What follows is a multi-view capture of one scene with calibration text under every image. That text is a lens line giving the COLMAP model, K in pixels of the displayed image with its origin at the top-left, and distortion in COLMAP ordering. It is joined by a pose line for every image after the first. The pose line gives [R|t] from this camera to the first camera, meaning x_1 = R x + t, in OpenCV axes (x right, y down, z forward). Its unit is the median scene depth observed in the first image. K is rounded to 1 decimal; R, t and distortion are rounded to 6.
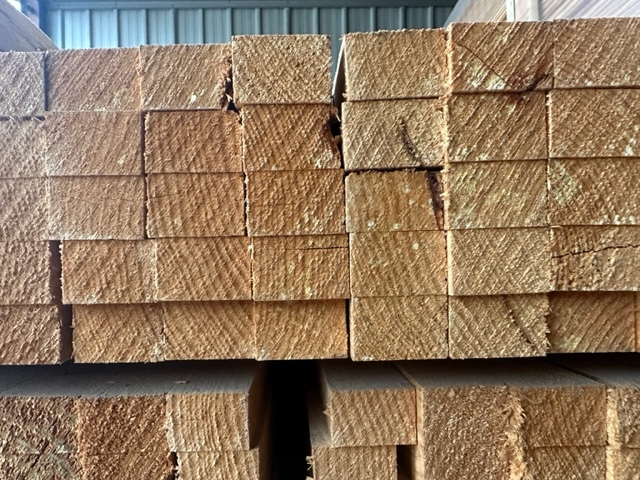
lens RADIAL K [[441.6, 0, 320.8], [0, 441.6, 240.9], [0, 0, 1]] dist [-0.012469, 0.001635]
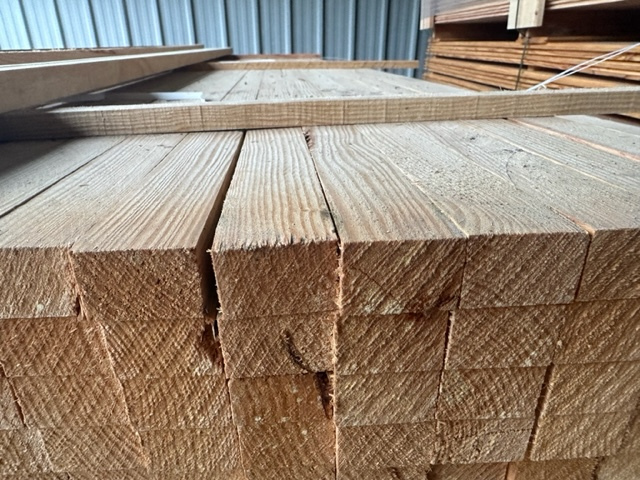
lens RADIAL K [[441.6, 0, 318.6], [0, 441.6, 240.4], [0, 0, 1]] dist [-0.012469, 0.001635]
pose [[0.998398, -0.015881, 0.054311, 0.203045], [-0.007520, 0.914053, 0.405525, -0.805438], [-0.056084, -0.405283, 0.912469, 0.265309]]
